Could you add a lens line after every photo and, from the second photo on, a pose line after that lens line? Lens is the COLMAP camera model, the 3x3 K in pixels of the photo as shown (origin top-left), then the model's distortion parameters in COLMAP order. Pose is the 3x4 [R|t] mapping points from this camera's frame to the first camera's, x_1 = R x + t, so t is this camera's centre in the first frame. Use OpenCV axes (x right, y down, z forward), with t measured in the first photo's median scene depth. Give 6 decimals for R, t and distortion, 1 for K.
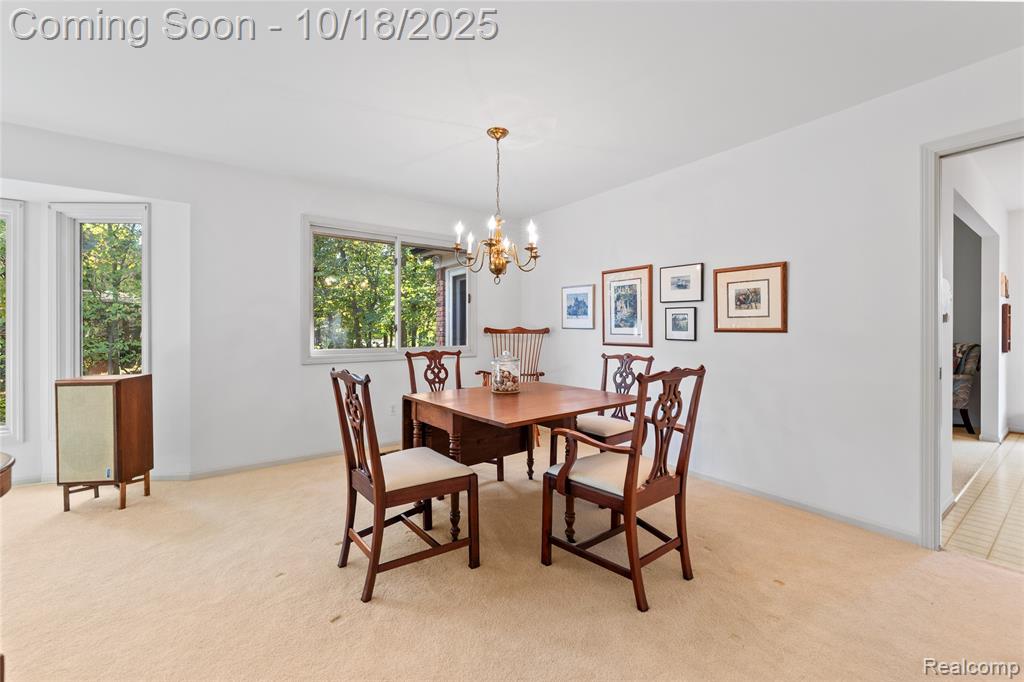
lens RADIAL K [[423.9, 0, 512.3], [0, 423.9, 332.3], [0, 0, 1]] dist [0.008205, -0.002205]
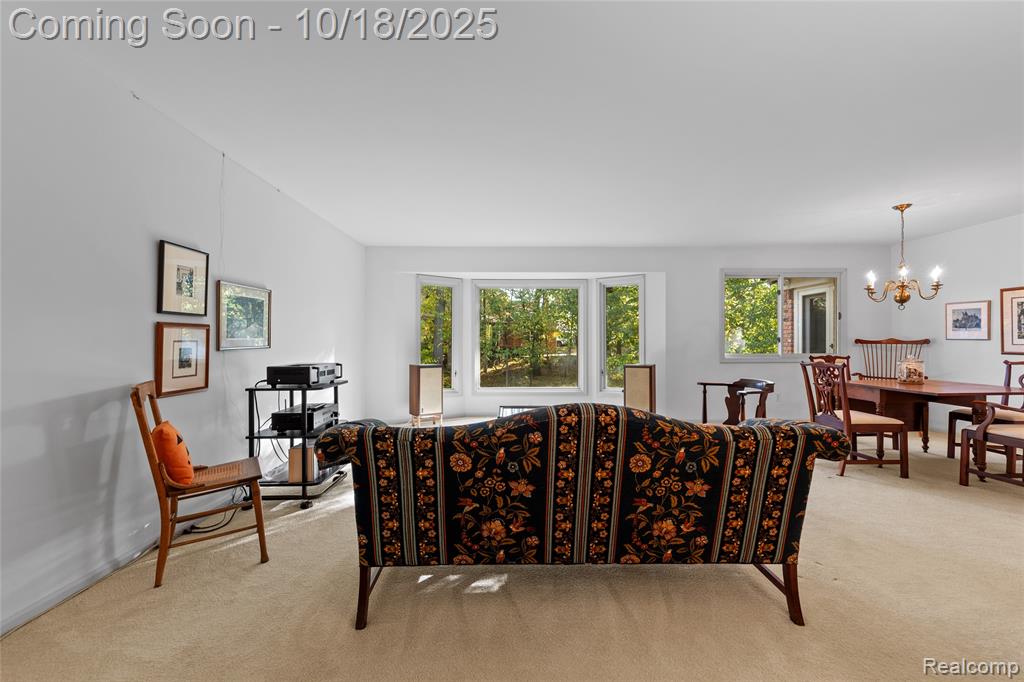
lens RADIAL K [[423.9, 0, 506.0], [0, 423.9, 343.0], [0, 0, 1]] dist [0.008205, -0.002205]
pose [[0.818577, 0.000363, -0.574397, -0.224239], [-0.001312, 0.999998, -0.001238, 0.003808], [0.574396, 0.001767, 0.818576, -0.722532]]
